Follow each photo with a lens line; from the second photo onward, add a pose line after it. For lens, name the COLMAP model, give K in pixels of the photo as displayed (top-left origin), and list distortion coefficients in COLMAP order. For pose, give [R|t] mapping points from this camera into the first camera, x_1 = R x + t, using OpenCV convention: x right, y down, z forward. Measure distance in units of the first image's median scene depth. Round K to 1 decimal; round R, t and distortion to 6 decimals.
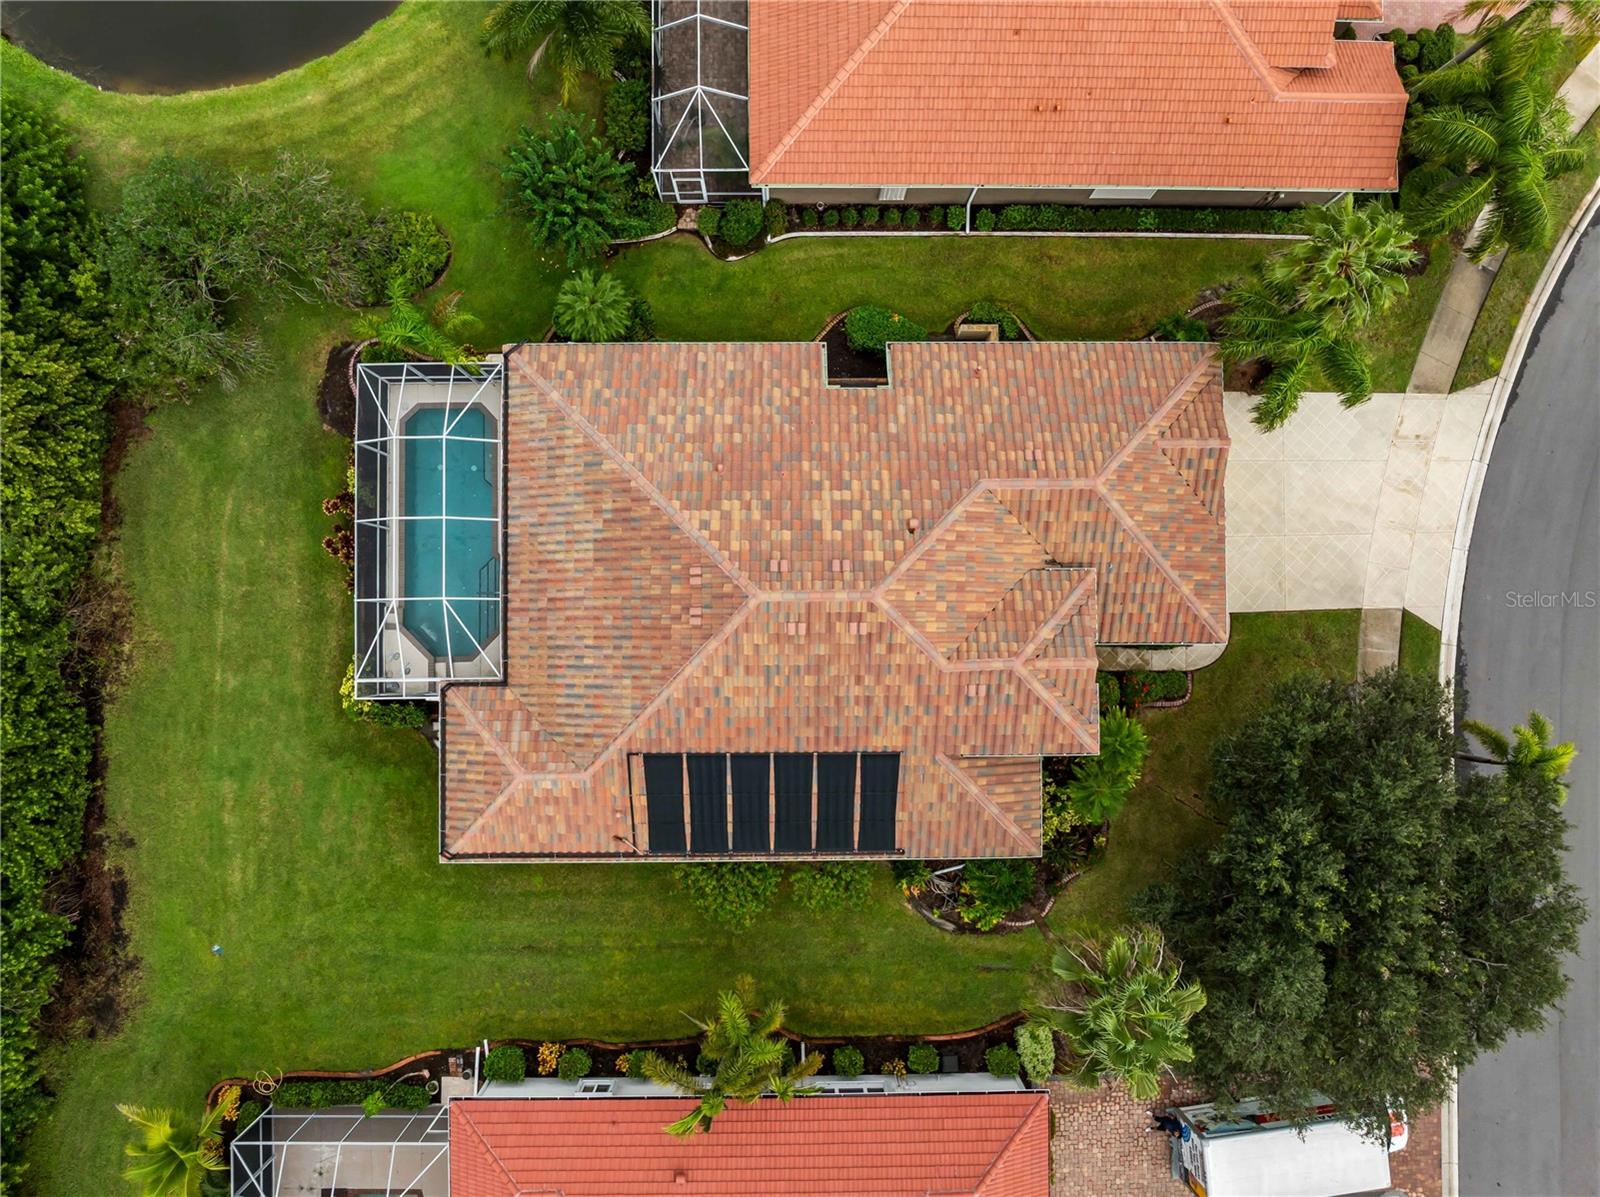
lens RADIAL K [[1139.9, 0, 808.1], [0, 1139.9, 593.3], [0, 0, 1]] dist [-0.045479, 0.005655]
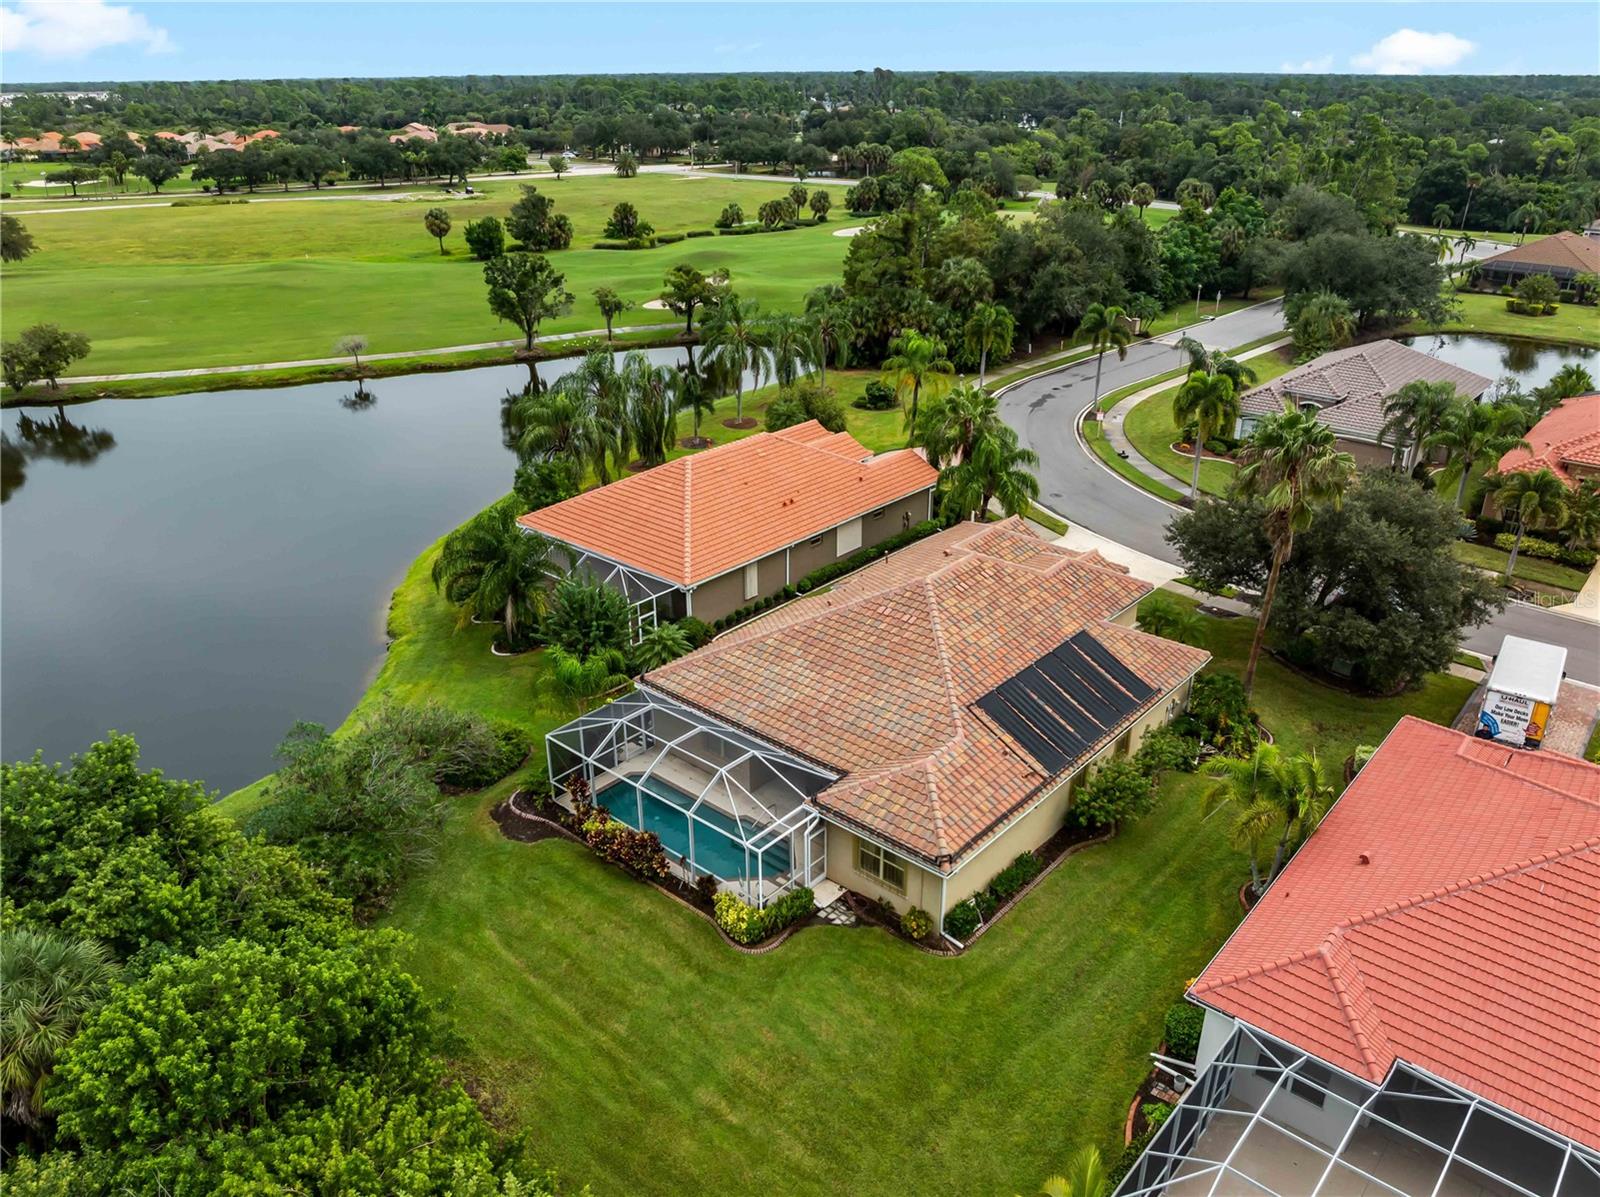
lens RADIAL K [[1139.9, 0, 808.1], [0, 1139.9, 593.3], [0, 0, 1]] dist [-0.045479, 0.005655]
pose [[0.662668, -0.327193, 0.673658, -0.859856], [0.748902, 0.294408, -0.593692, 0.575060], [-0.004078, 0.897925, 0.440131, 0.329941]]
